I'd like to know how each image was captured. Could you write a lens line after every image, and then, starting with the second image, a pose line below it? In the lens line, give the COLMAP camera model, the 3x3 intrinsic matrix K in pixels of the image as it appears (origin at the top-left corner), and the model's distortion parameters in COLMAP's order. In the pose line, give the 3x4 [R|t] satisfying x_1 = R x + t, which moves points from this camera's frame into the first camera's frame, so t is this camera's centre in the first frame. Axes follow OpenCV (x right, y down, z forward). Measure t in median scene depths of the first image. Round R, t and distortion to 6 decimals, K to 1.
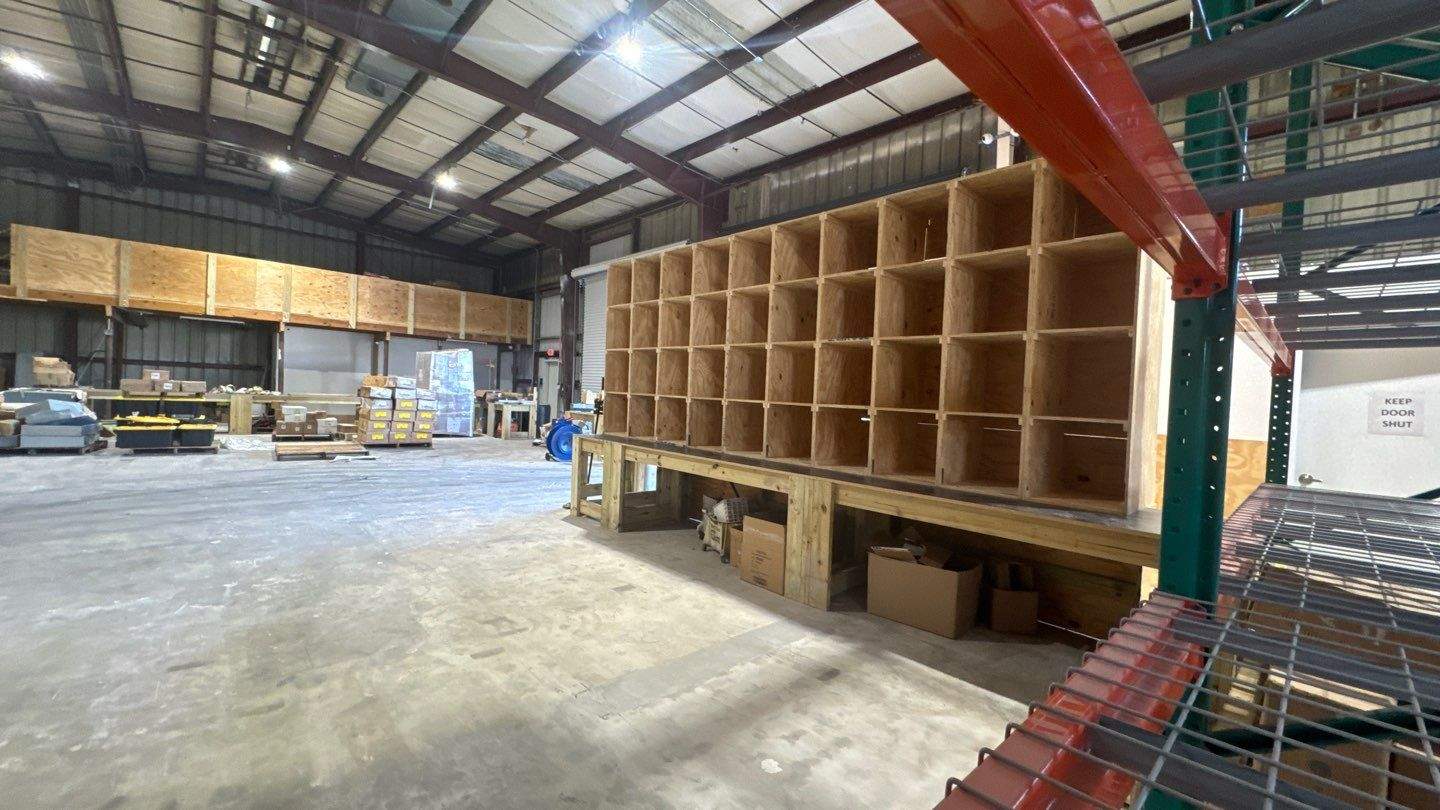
lens RADIAL K [[574.4, 0, 719.3], [0, 574.4, 402.7], [0, 0, 1]] dist [-0.001692, -0.000250]
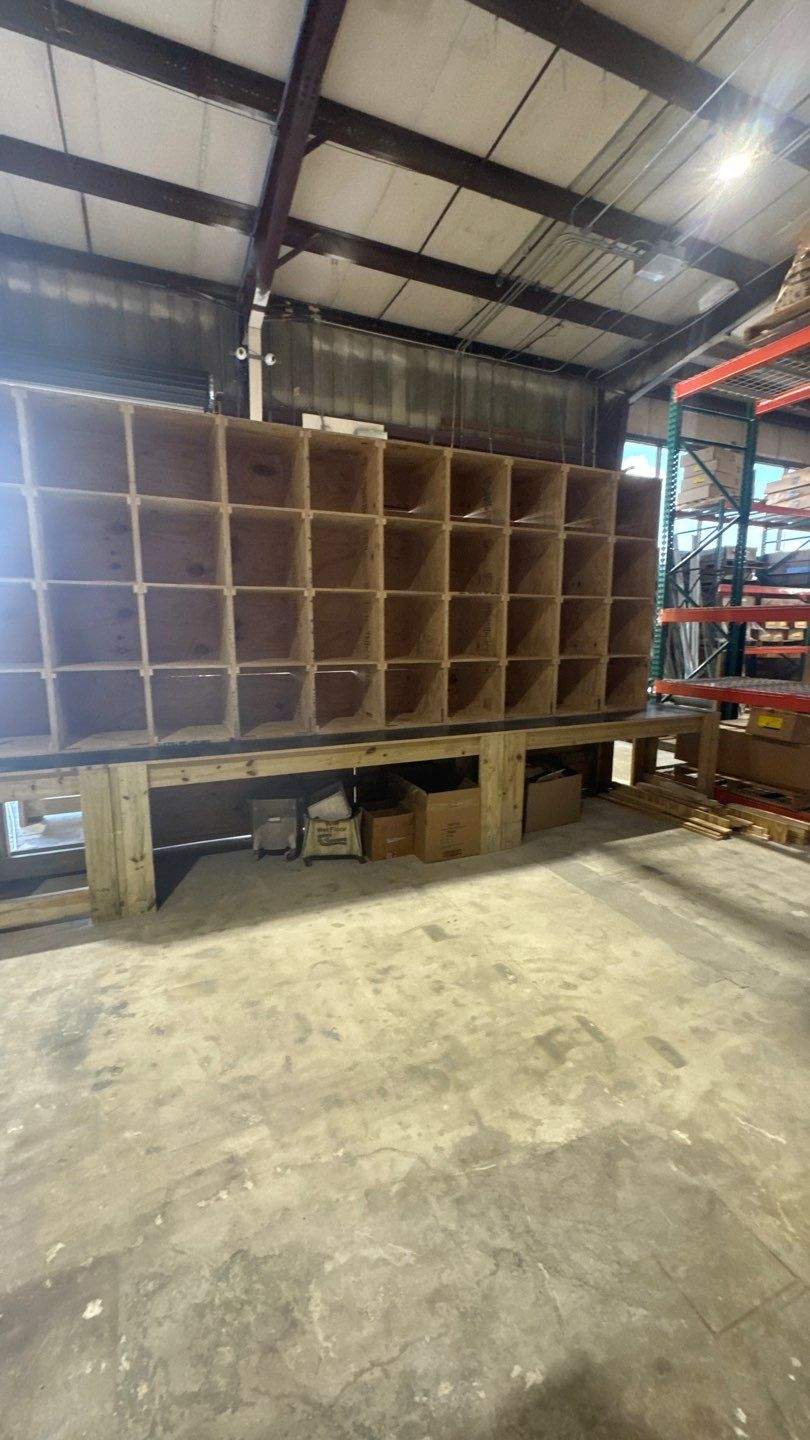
lens RADIAL K [[574.4, 0, 401.8], [0, 574.4, 722.8], [0, 0, 1]] dist [-0.001692, -0.000250]
pose [[0.329445, -0.199407, 0.922877, -0.833360], [0.031126, 0.979206, 0.200467, -0.096787], [-0.943661, -0.037318, 0.328802, 0.826314]]
